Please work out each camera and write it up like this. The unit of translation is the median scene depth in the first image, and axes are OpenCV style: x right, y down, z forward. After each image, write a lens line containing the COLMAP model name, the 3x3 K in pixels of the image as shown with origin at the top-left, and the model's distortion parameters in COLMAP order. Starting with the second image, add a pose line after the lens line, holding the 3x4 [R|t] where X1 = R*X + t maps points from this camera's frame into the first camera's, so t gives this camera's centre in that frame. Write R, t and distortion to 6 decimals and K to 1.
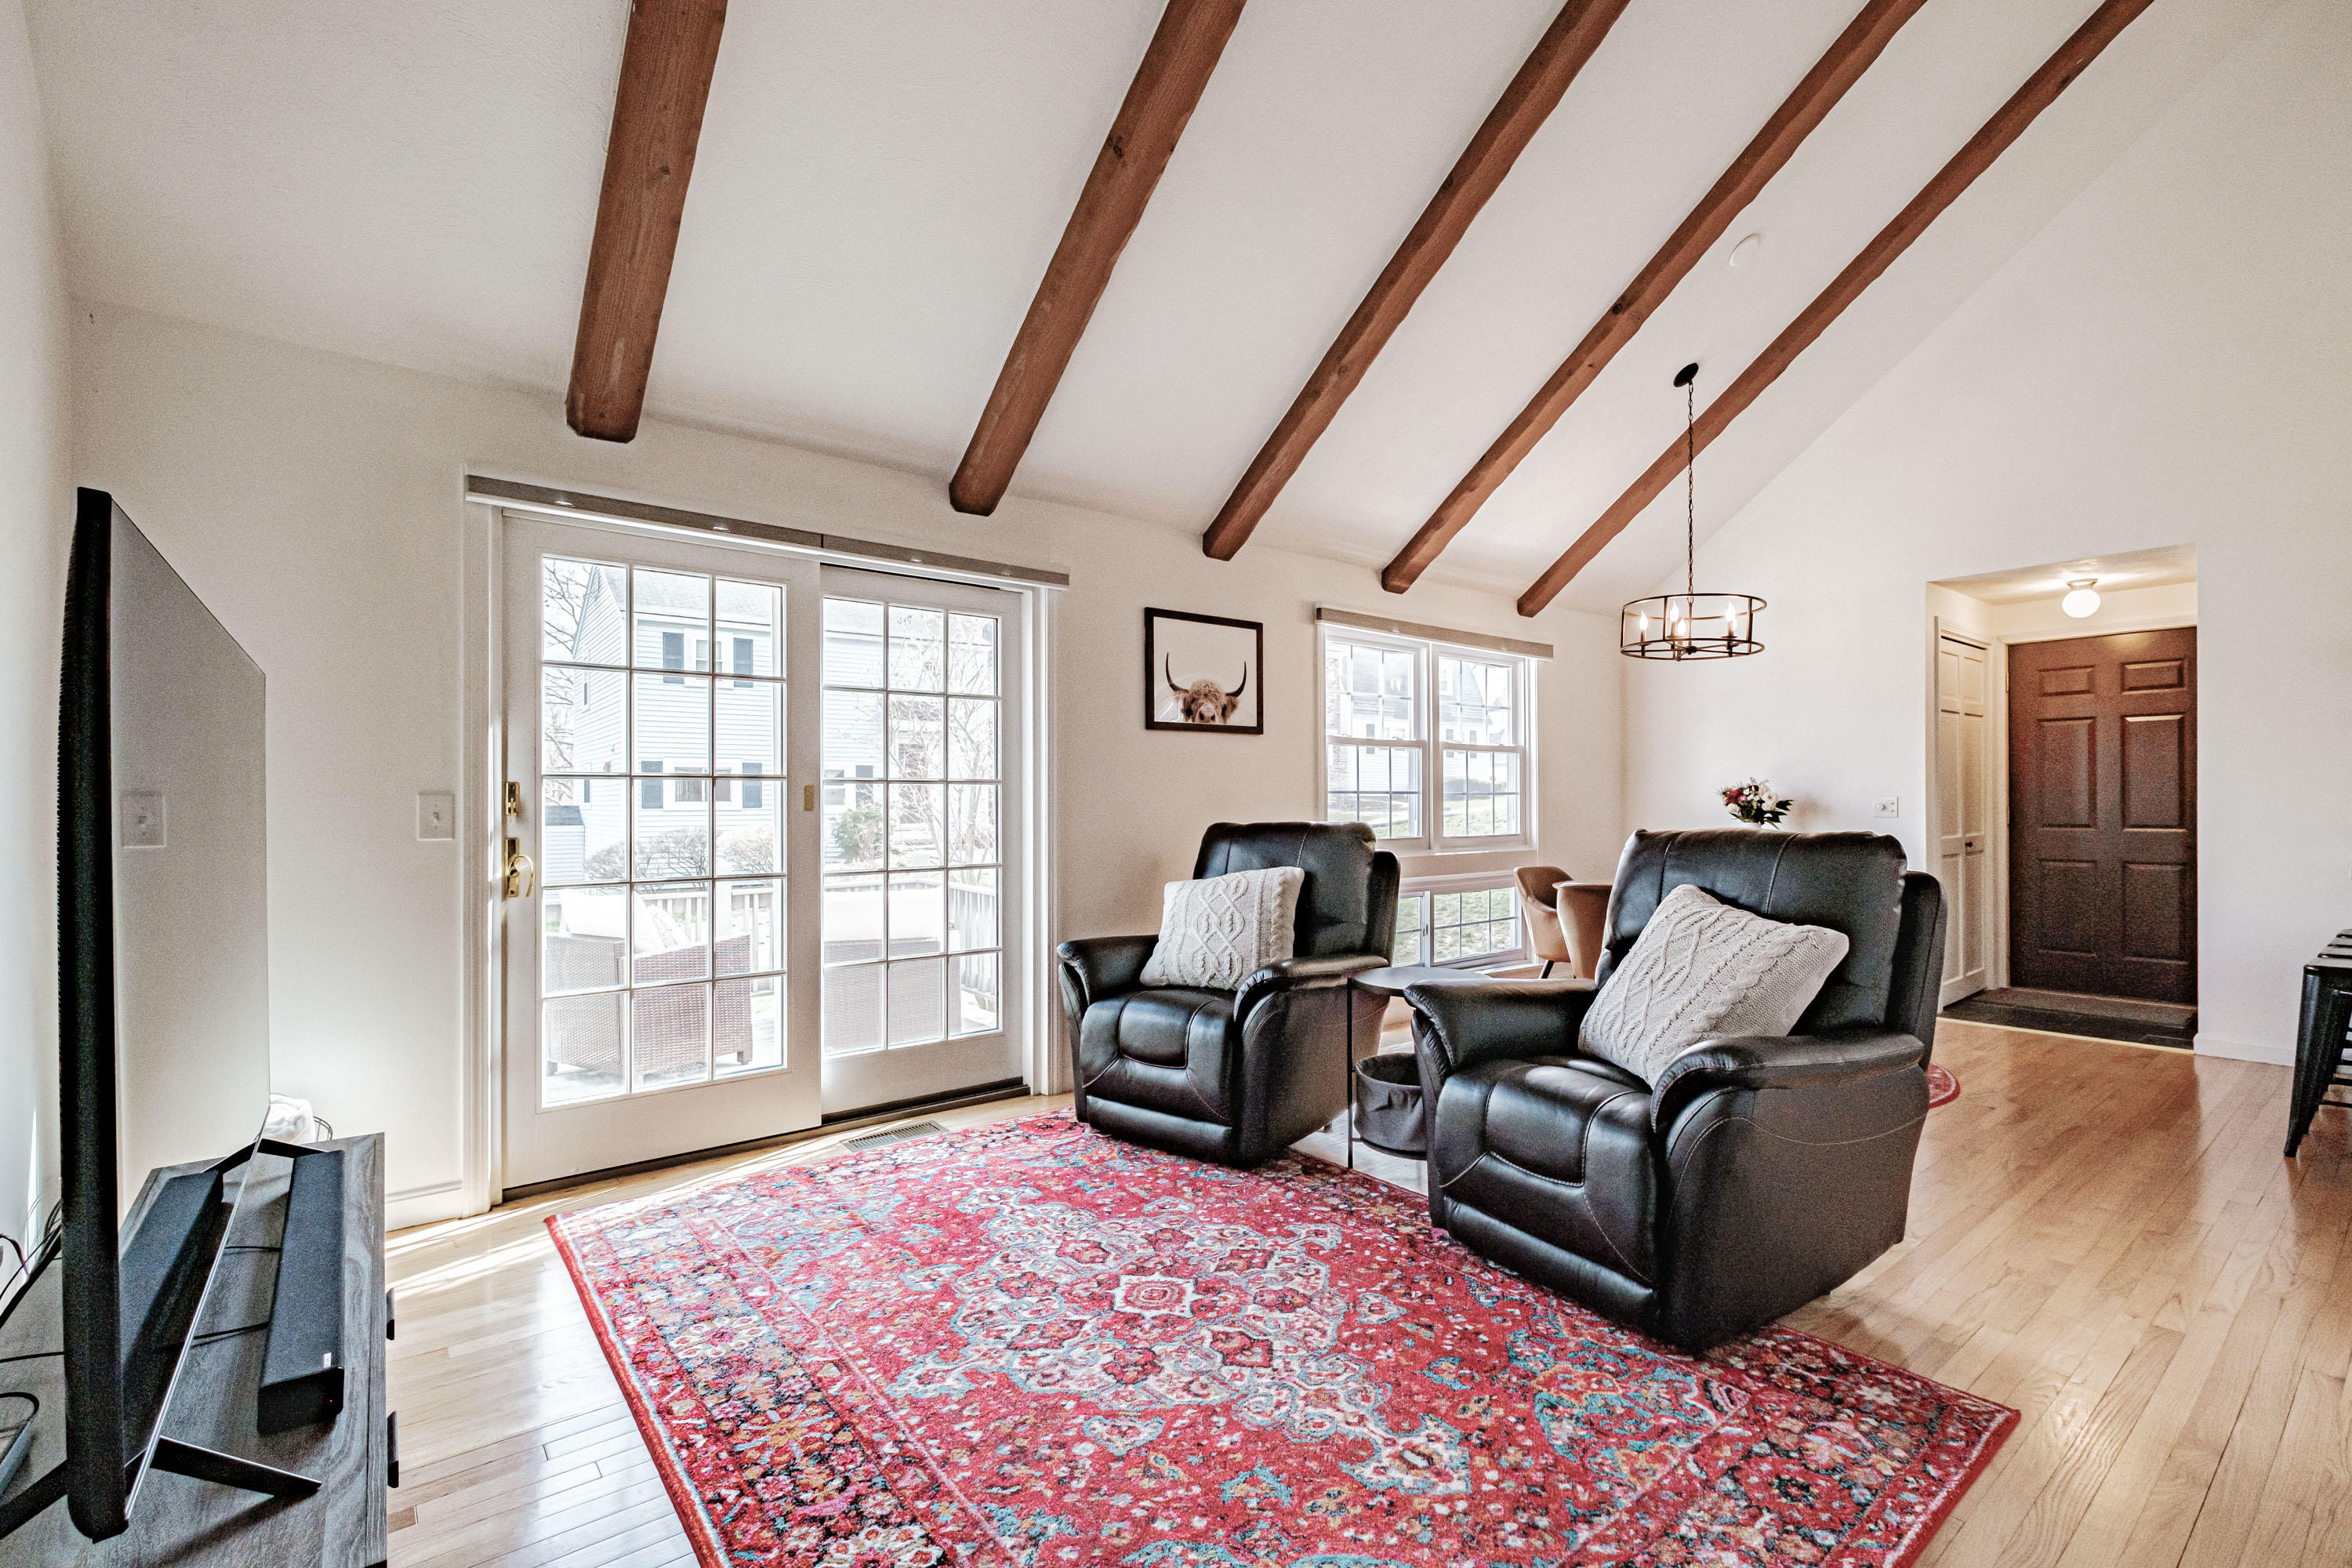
lens RADIAL K [[1032.2, 0, 1176.0], [0, 1032.2, 784.0], [0, 0, 1]] dist [-0.001438, -0.000425]
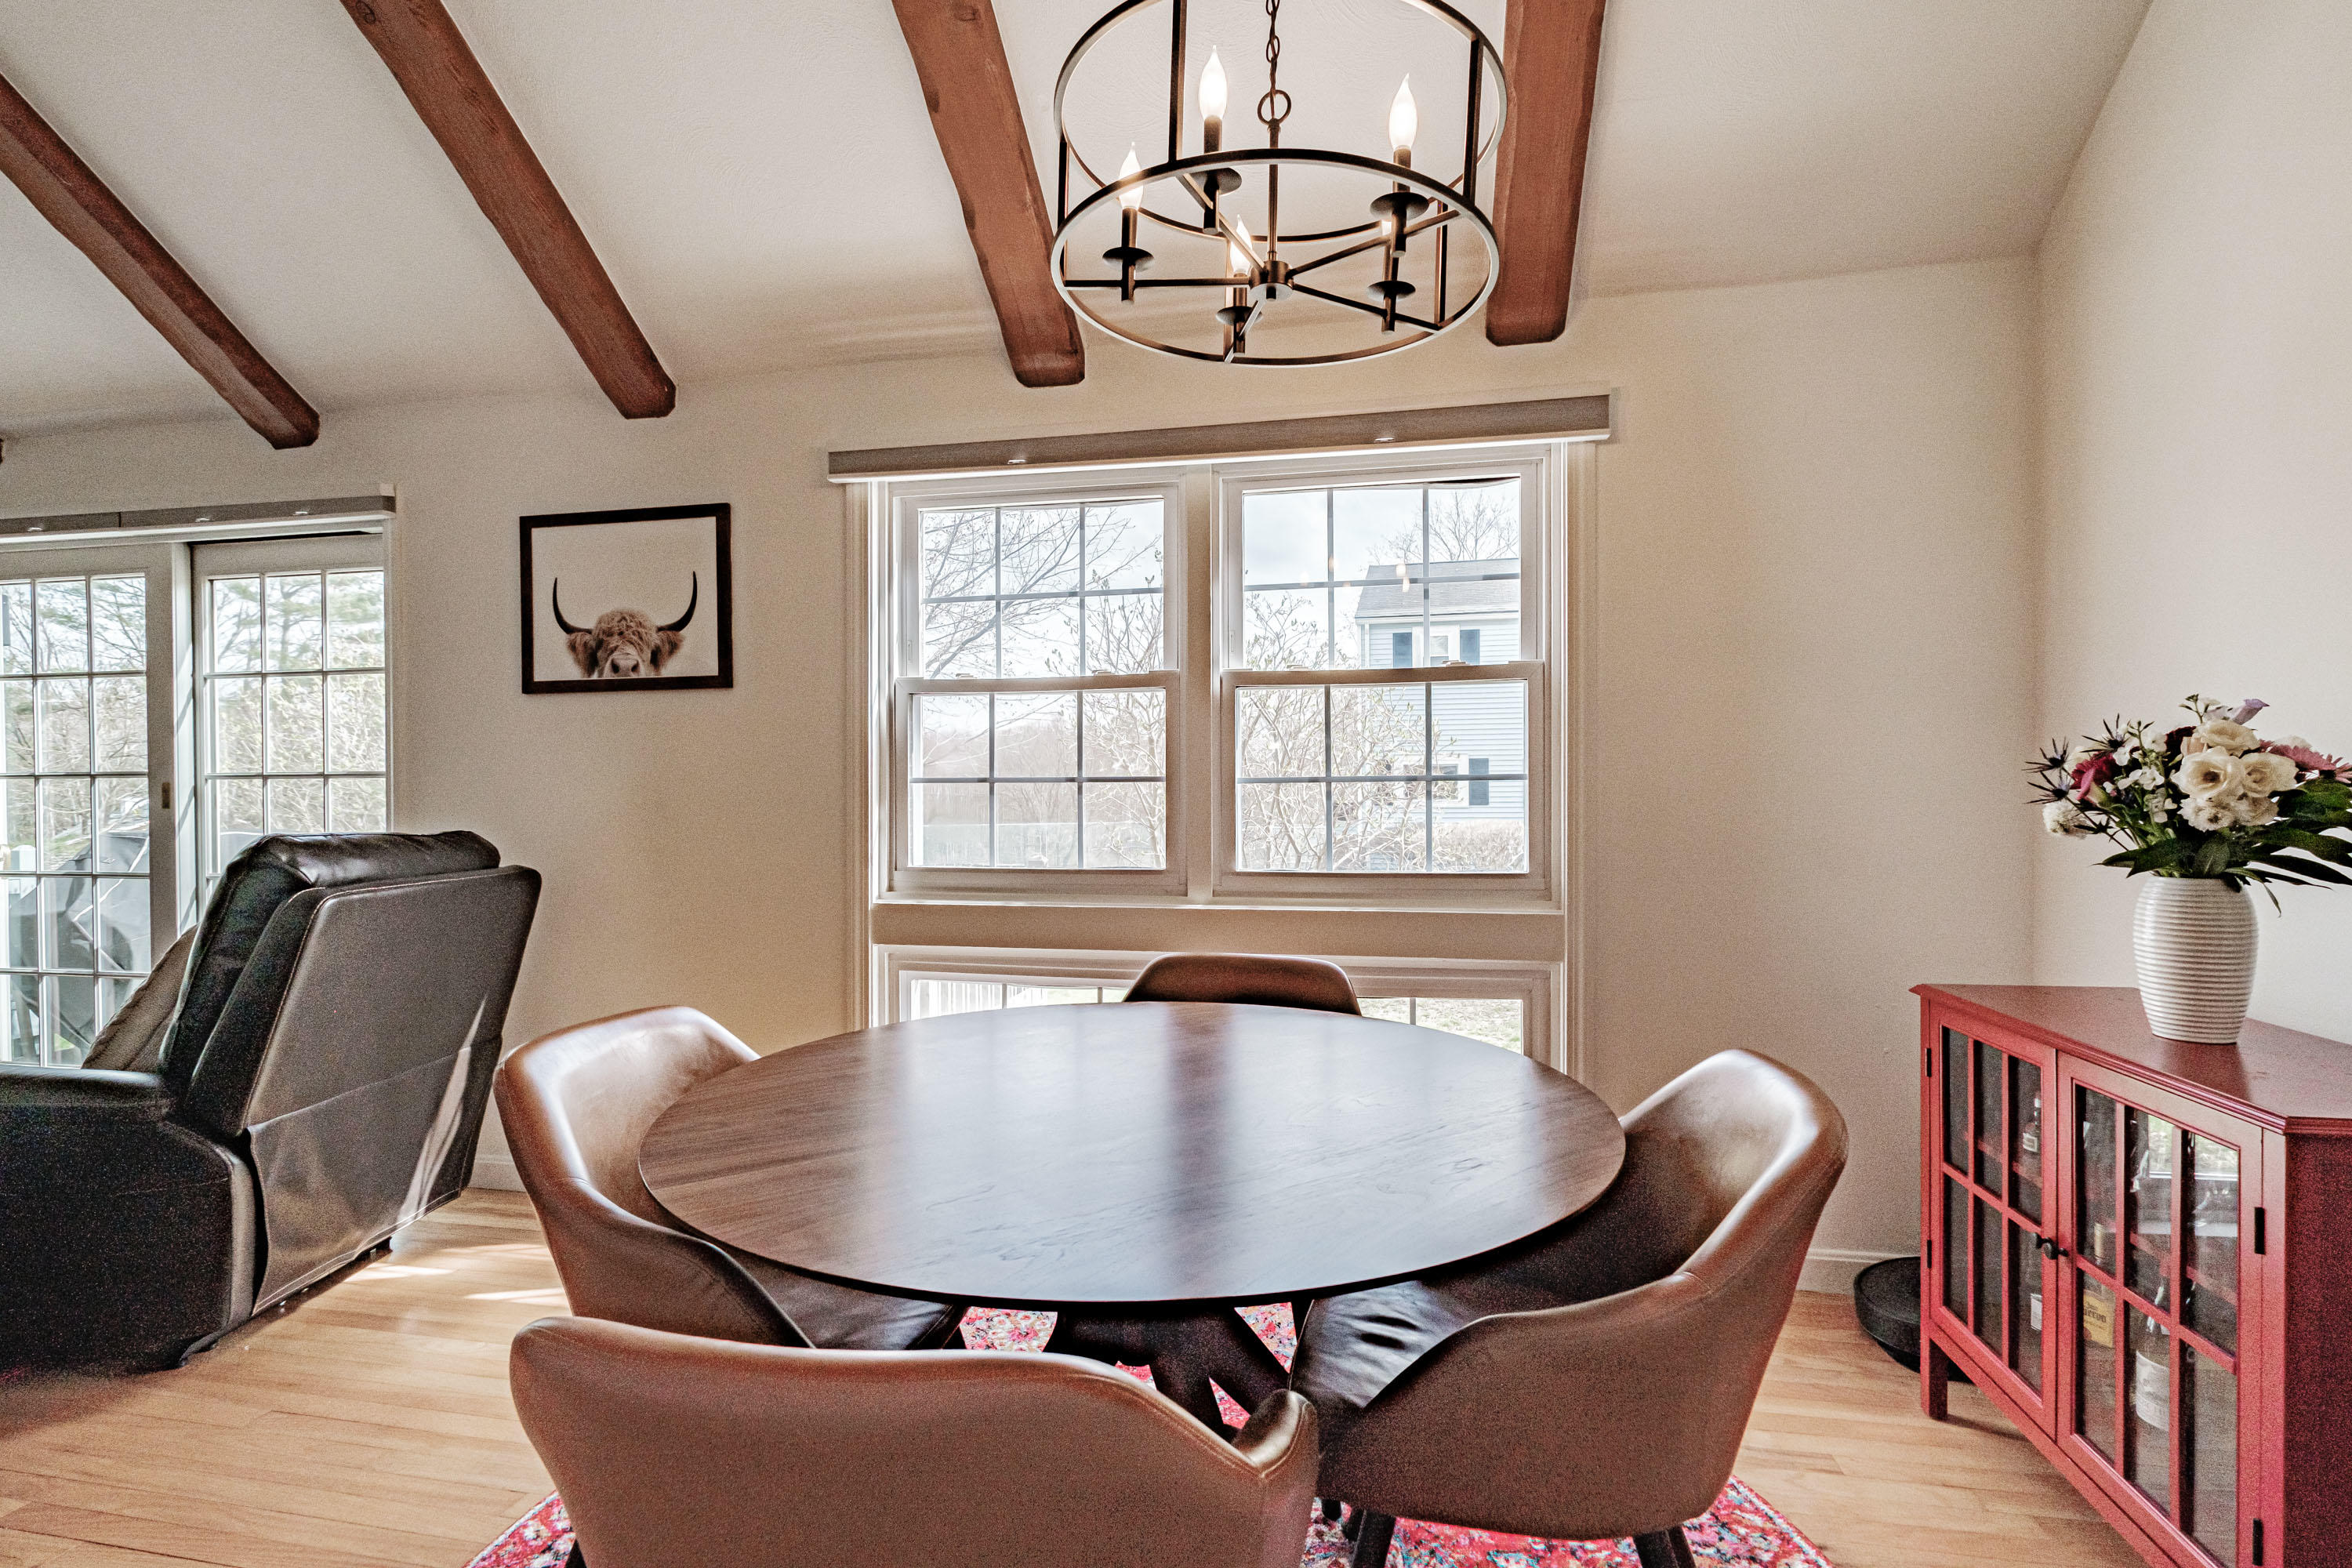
lens RADIAL K [[1032.2, 0, 1176.0], [0, 1032.2, 784.0], [0, 0, 1]] dist [-0.001438, -0.000425]
pose [[0.642978, -0.008702, -0.765835, 0.733614], [0.009515, 0.999949, -0.003373, 0.012982], [0.765826, -0.005118, 0.643028, 0.837413]]
